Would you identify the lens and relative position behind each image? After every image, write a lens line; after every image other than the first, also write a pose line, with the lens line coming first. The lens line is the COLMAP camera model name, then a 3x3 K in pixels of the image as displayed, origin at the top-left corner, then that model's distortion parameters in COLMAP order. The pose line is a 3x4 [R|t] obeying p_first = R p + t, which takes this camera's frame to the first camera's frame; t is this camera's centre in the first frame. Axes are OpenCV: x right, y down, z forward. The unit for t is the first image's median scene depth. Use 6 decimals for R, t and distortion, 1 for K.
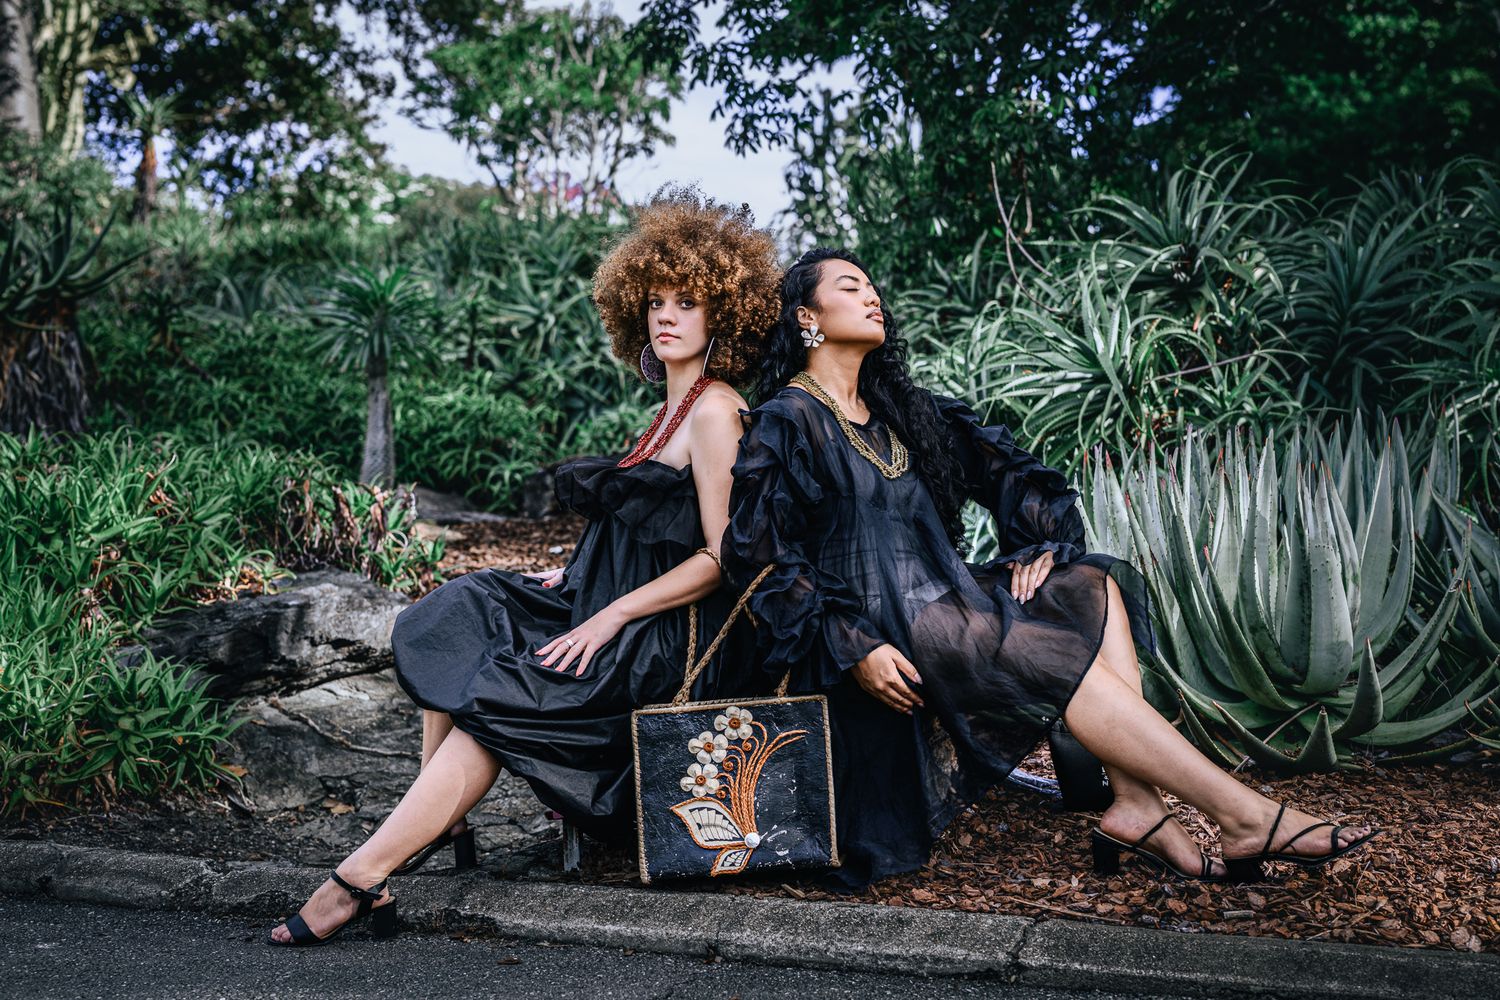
lens RADIAL K [[2126.4, 0, 750.0], [0, 2126.4, 500.0], [0, 0, 1]] dist [0.224060, 0.006423]
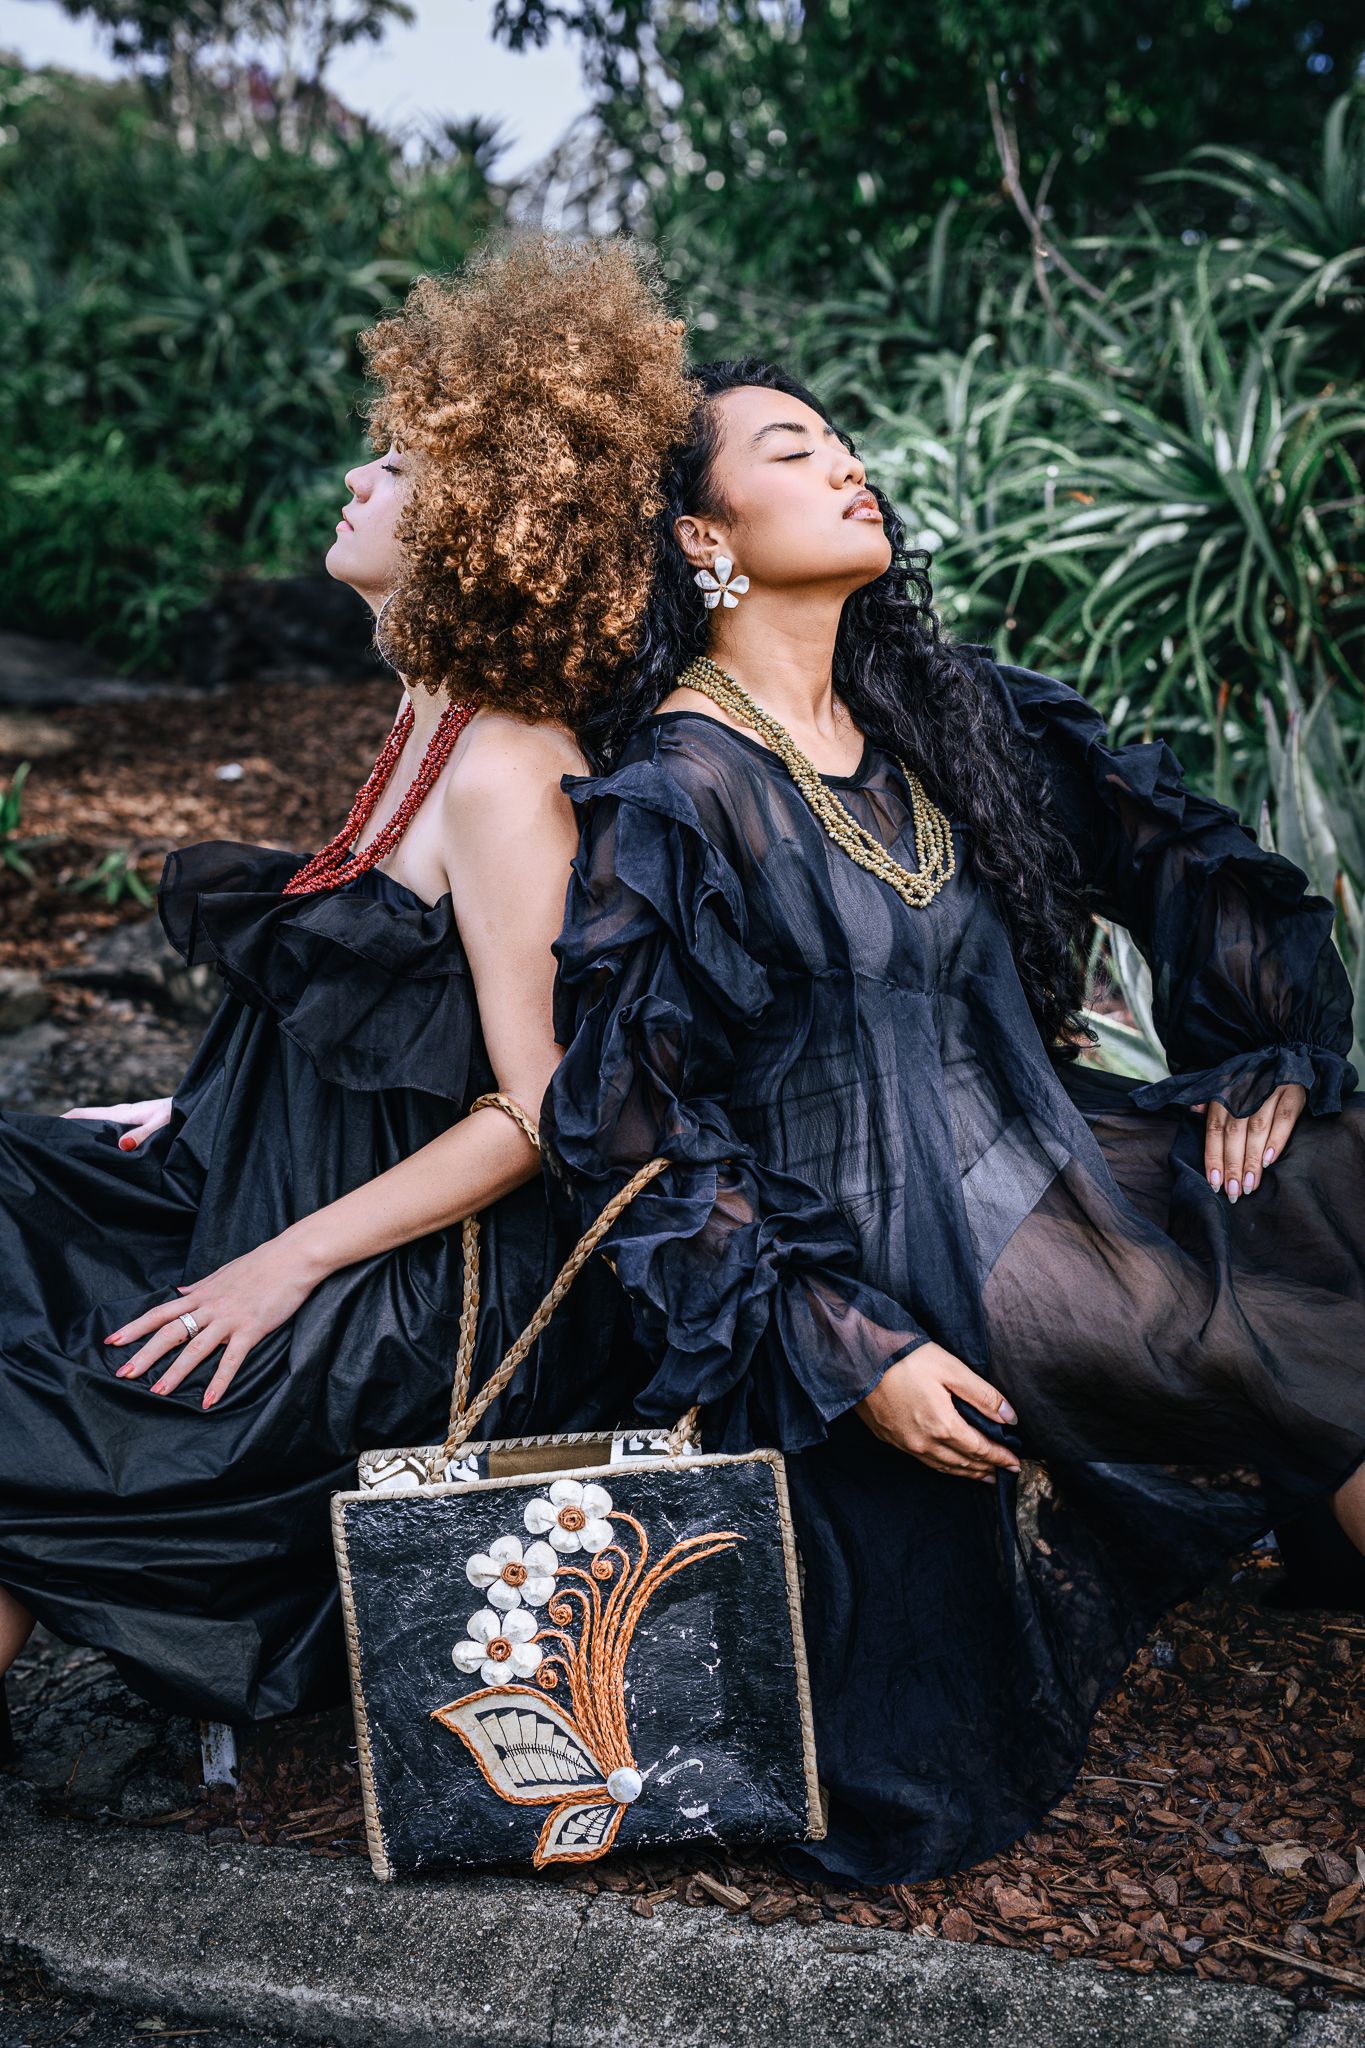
lens RADIAL K [[2873.1, 0, 682.5], [0, 2873.1, 1024.0], [0, 0, 1]] dist [-0.010999, 0.372742]
pose [[0.998620, -0.027129, 0.044965, -0.008579], [0.018936, 0.984648, 0.173522, -0.088687], [-0.048982, -0.172431, 0.983803, 0.424538]]
